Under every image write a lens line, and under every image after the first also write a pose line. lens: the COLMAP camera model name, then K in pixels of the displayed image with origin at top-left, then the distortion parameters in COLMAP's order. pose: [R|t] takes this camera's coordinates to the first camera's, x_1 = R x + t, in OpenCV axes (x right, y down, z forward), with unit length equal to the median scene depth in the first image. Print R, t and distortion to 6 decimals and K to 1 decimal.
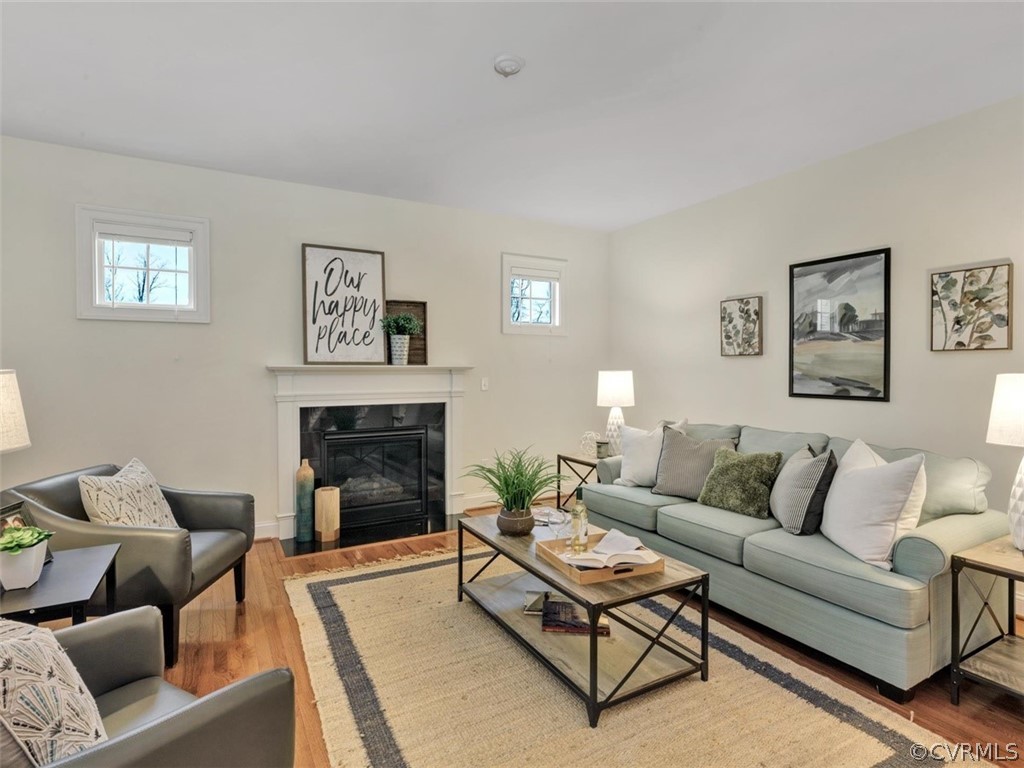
lens RADIAL K [[533.8, 0, 513.9], [0, 533.8, 372.6], [0, 0, 1]] dist [0.012397, -0.000514]
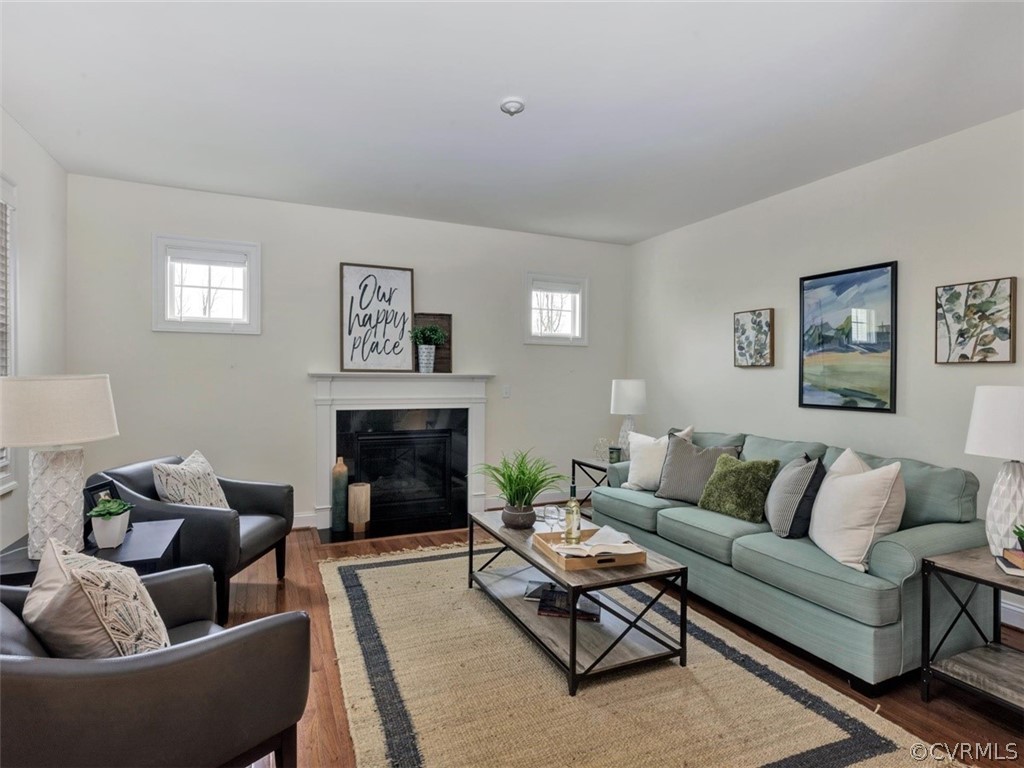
lens RADIAL K [[534.3, 0, 498.0], [0, 534.3, 377.3], [0, 0, 1]] dist [0.015117, 0.000285]
pose [[0.994303, 0.009127, -0.106195, 0.067912], [-0.009802, 0.999935, -0.005834, -0.000269], [0.106135, 0.006841, 0.994328, -0.091572]]
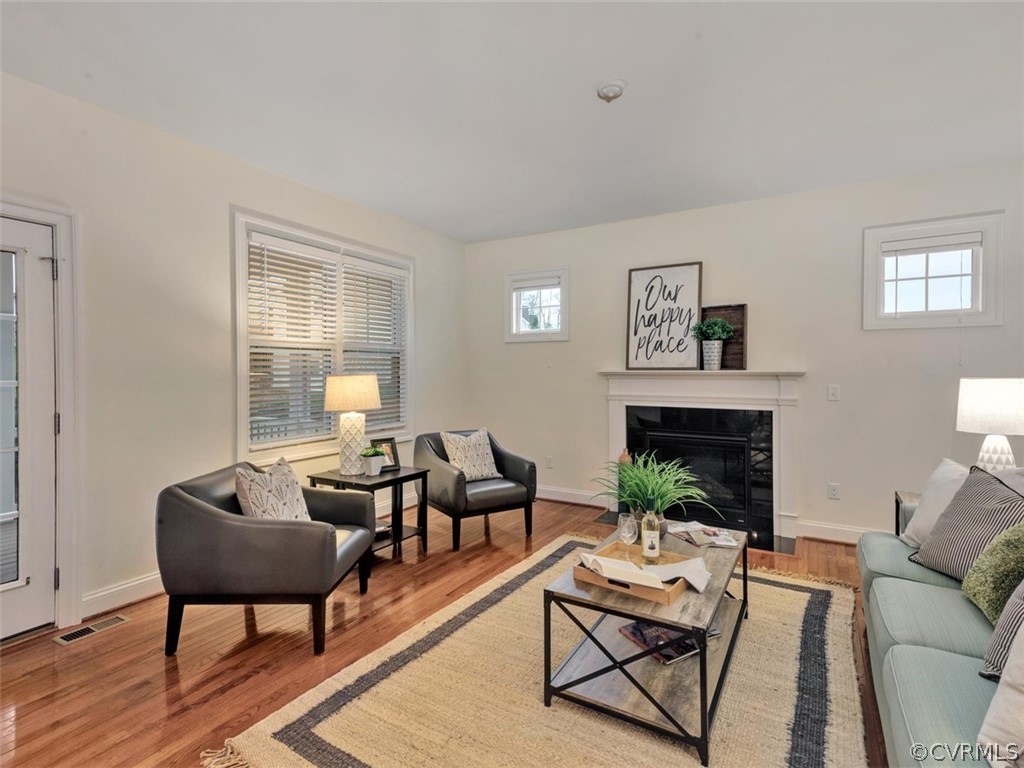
lens RADIAL K [[516.6, 0, 511.6], [0, 516.6, 373.4], [0, 0, 1]] dist [0.049946, -0.000051]
pose [[0.506567, 0.003500, -0.862193, 0.653433], [-0.009577, 0.999953, -0.001568, -0.004263], [0.862147, 0.009051, 0.506577, 0.251343]]
